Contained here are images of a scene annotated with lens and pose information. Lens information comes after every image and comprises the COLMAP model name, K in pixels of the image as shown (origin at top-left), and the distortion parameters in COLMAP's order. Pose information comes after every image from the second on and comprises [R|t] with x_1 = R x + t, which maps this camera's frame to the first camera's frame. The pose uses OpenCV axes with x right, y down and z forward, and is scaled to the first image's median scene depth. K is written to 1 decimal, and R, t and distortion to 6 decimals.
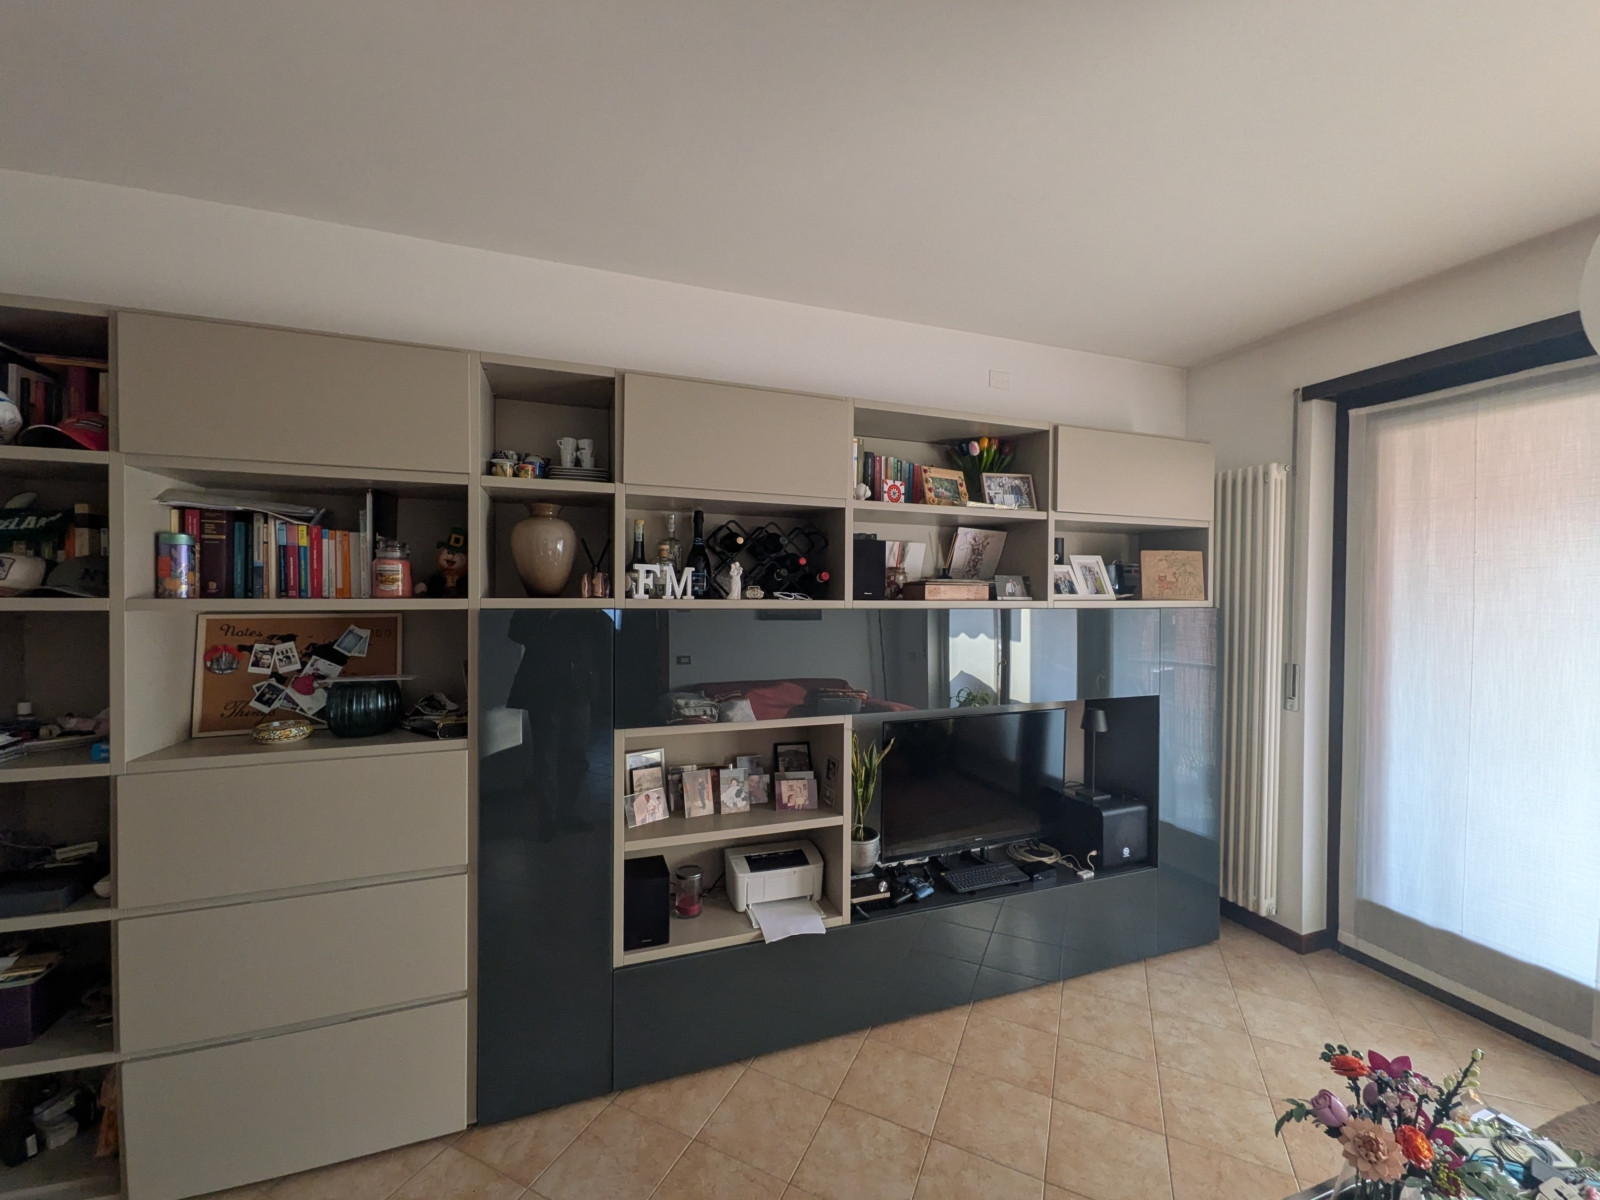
lens RADIAL K [[629.8, 0, 803.2], [0, 629.8, 603.1], [0, 0, 1]] dist [0.004620, -0.000155]
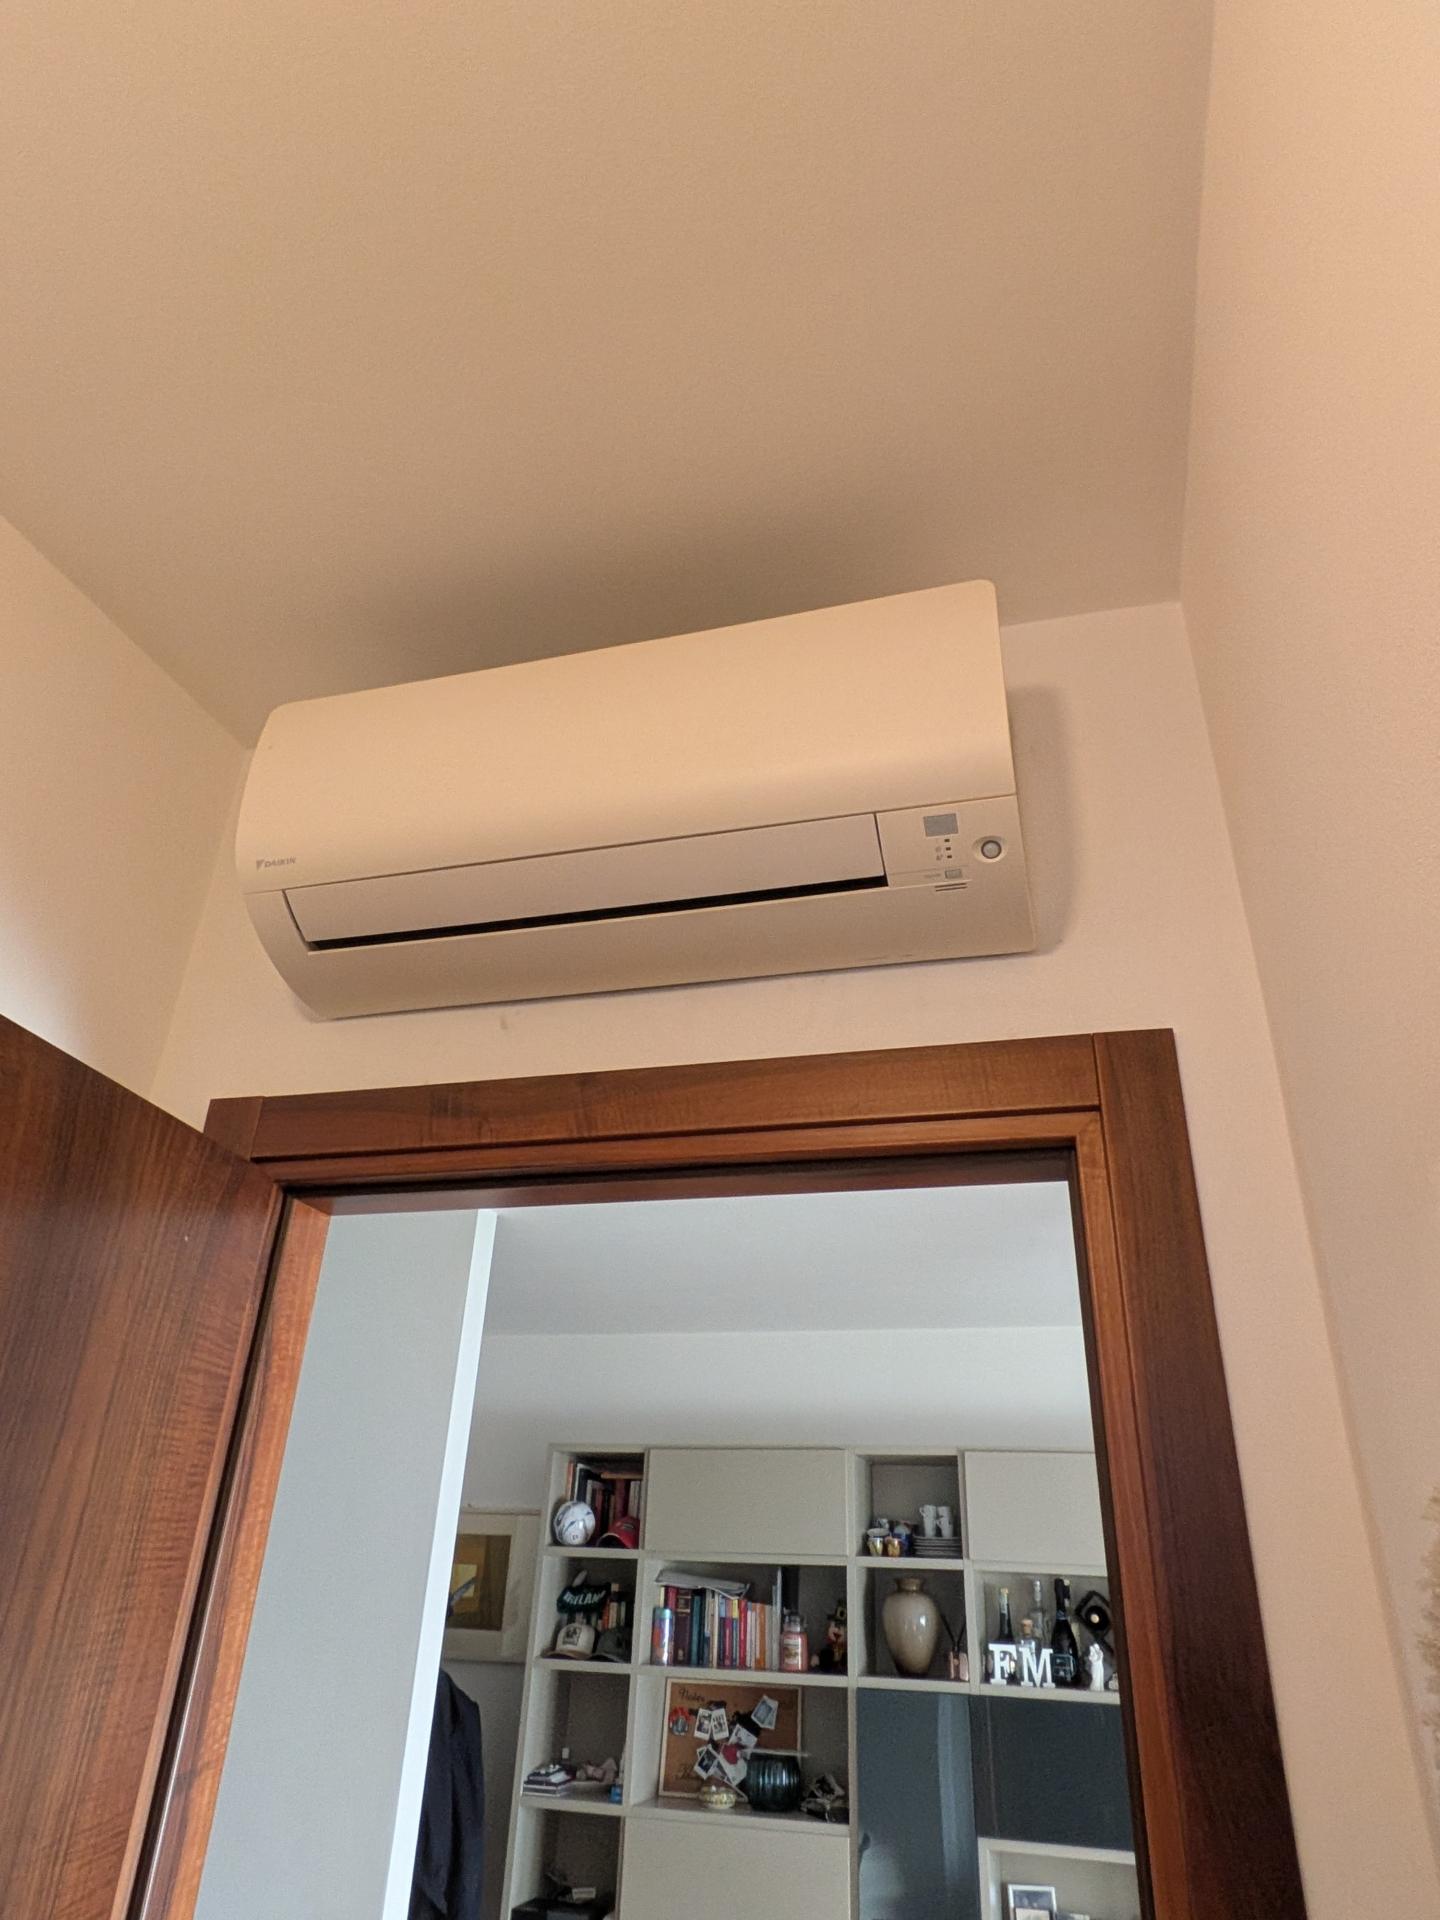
lens RADIAL K [[1213.9, 0, 719.3], [0, 1213.9, 899.7], [0, 0, 1]] dist [-0.000424, -0.002196]
pose [[0.804588, -0.273574, -0.527062, 0.707353], [-0.041144, 0.859745, -0.509063, -0.074774], [0.592406, 0.431272, 0.680485, -1.068401]]
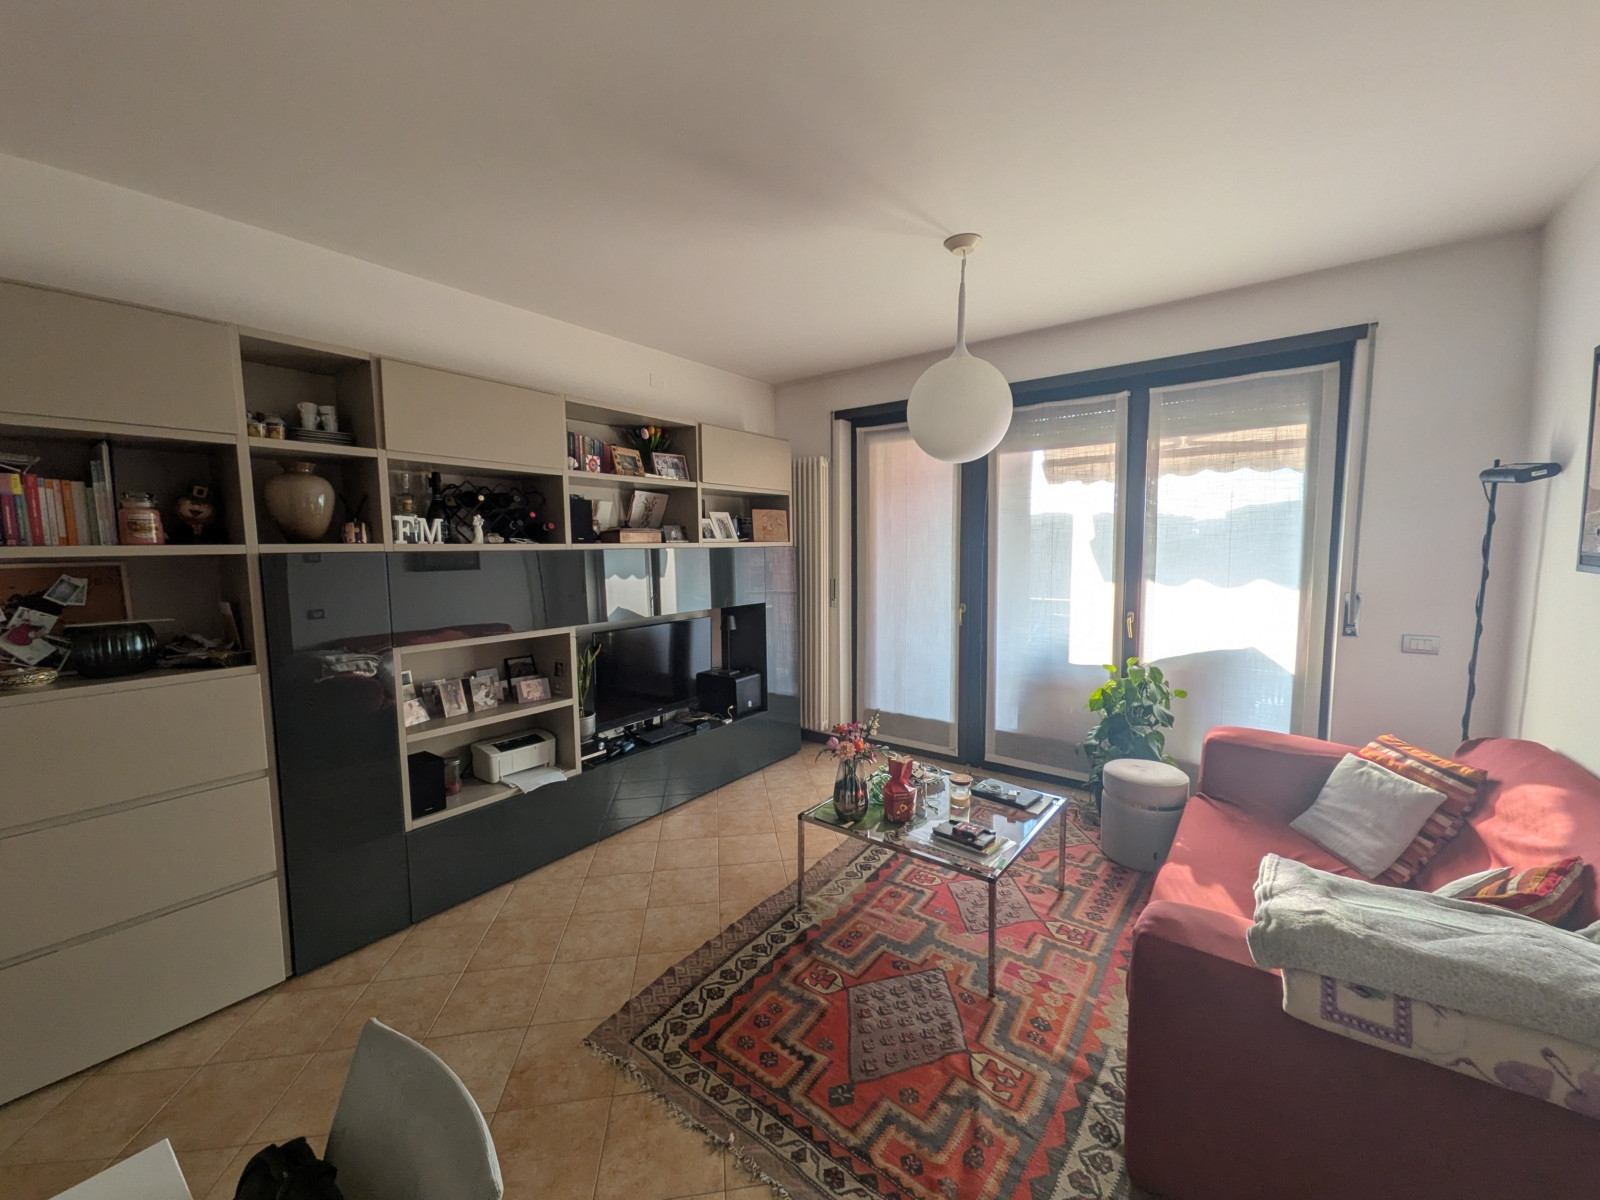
lens RADIAL K [[629.8, 0, 803.2], [0, 629.8, 603.1], [0, 0, 1]] dist [0.004620, -0.000155]
pose [[0.833063, -0.066635, 0.549149, -0.268019], [0.024298, 0.996168, 0.084017, 0.021983], [-0.552644, -0.056648, 0.831490, -0.437797]]
